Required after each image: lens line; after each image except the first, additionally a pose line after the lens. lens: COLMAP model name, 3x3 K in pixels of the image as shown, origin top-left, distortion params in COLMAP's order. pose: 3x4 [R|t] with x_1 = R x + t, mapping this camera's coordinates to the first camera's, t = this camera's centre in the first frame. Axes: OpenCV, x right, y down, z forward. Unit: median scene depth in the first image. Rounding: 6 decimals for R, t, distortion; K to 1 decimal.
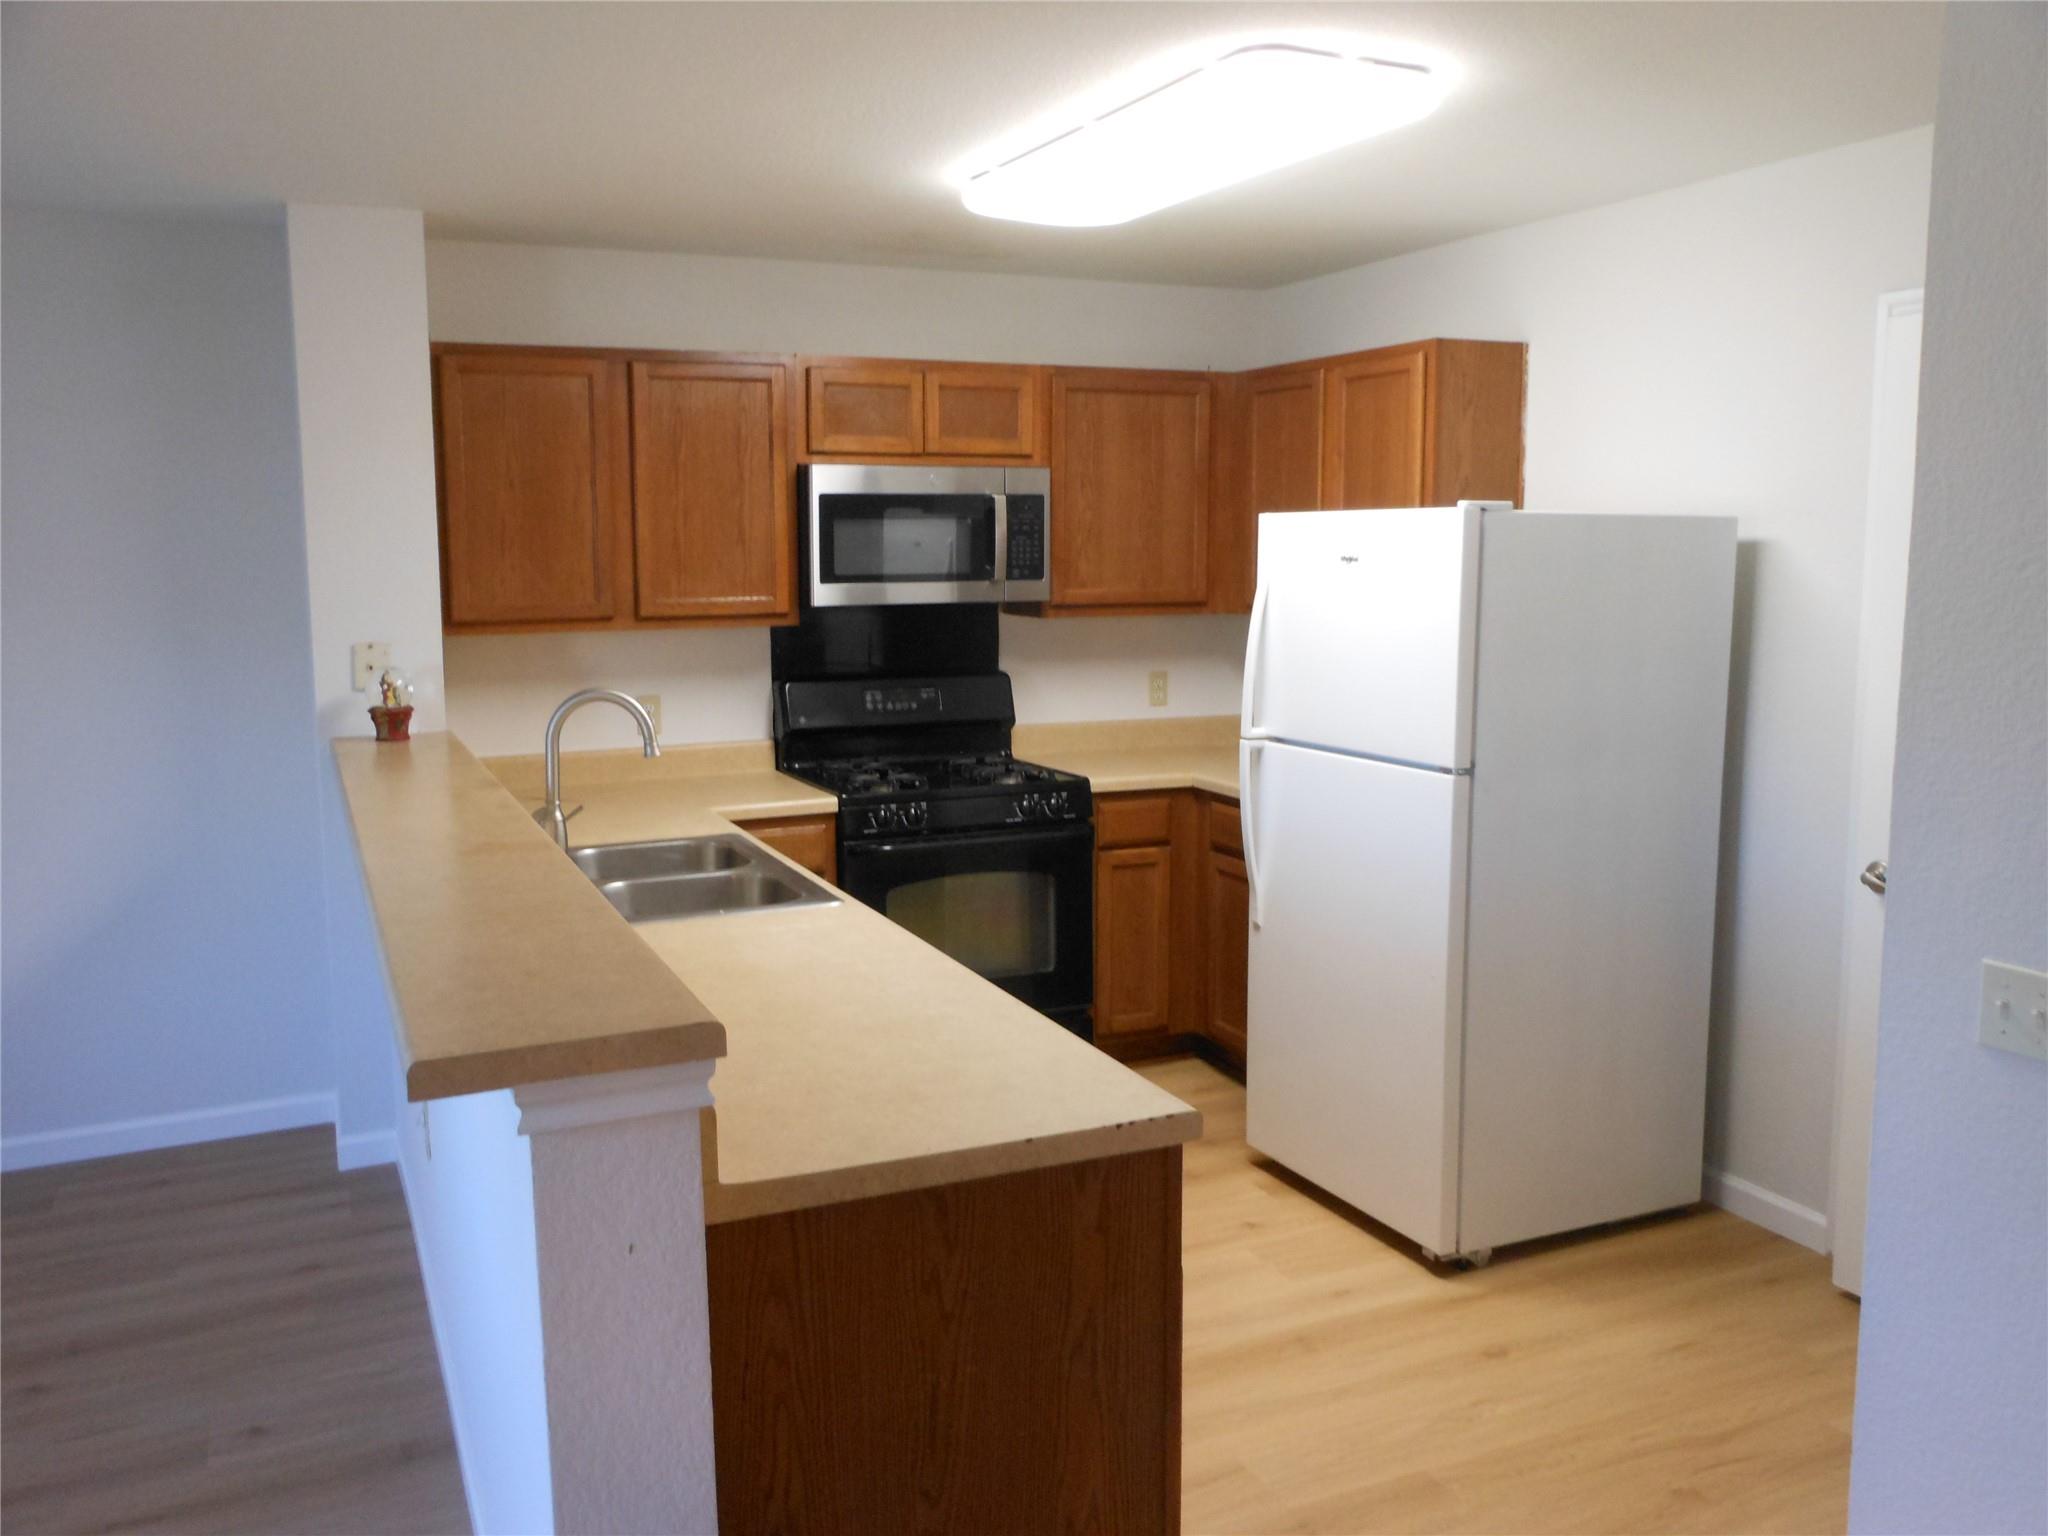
lens RADIAL K [[1678.7, 0, 1024.0], [0, 1678.7, 768.0], [0, 0, 1]] dist [0.003036, 0.012335]
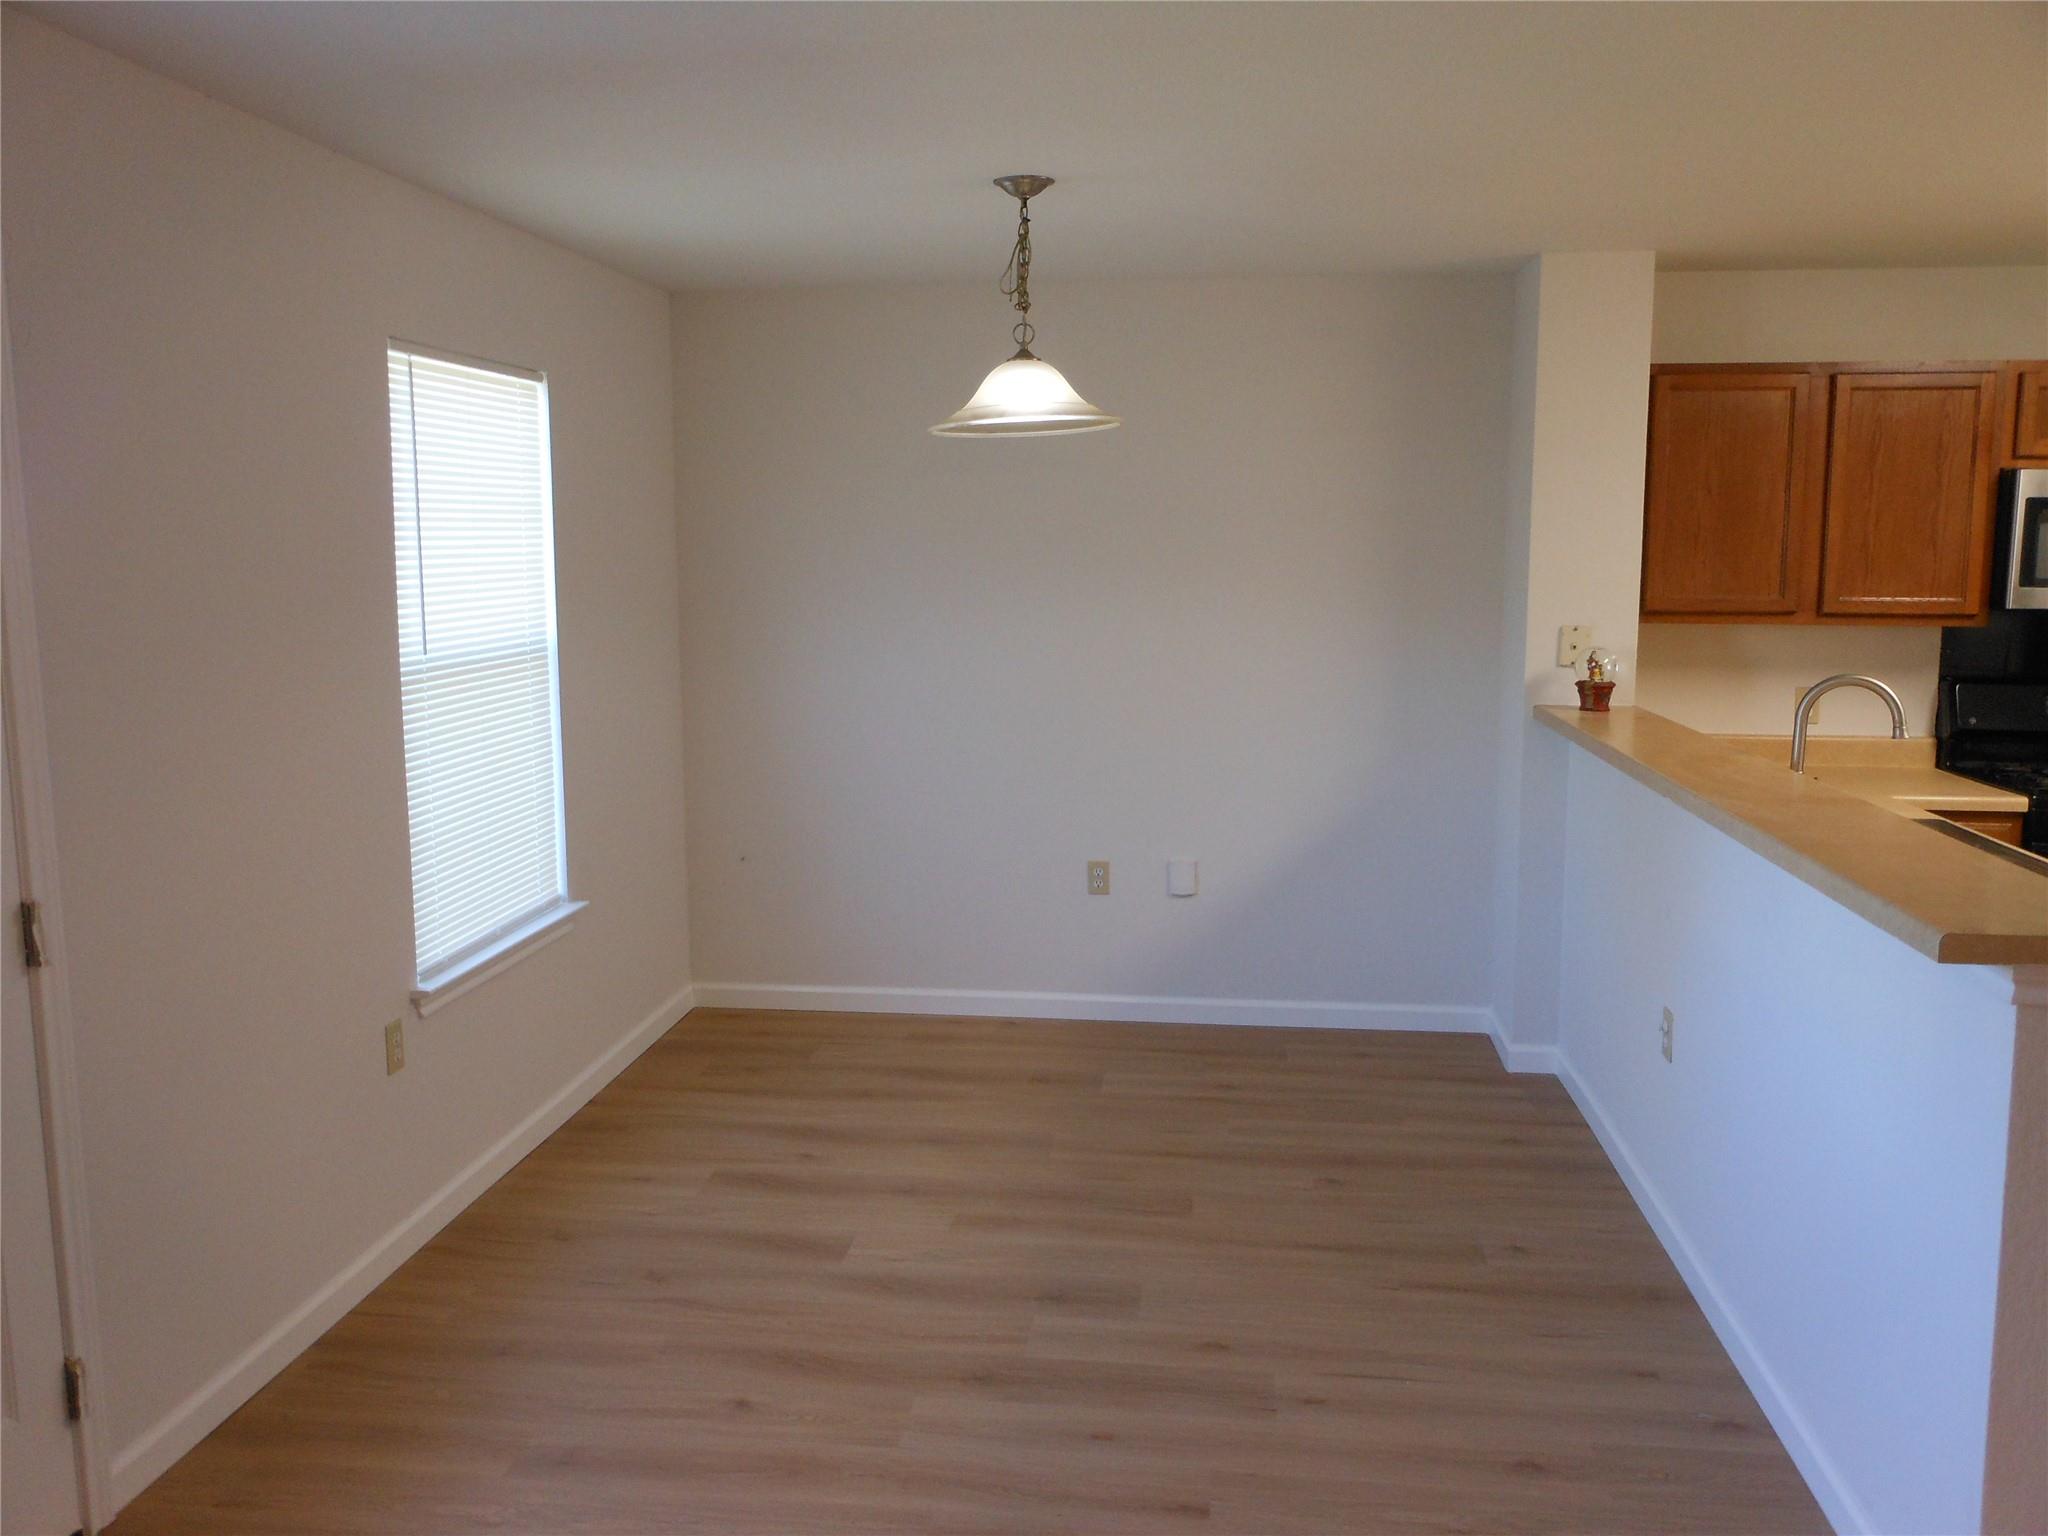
lens RADIAL K [[1678.7, 0, 1024.0], [0, 1678.7, 768.0], [0, 0, 1]] dist [0.003036, 0.012335]
pose [[0.855375, 0.086540, -0.510729, -0.107958], [-0.085407, 0.996014, 0.025729, 0.024385], [0.510920, 0.021612, 0.859356, -0.179361]]
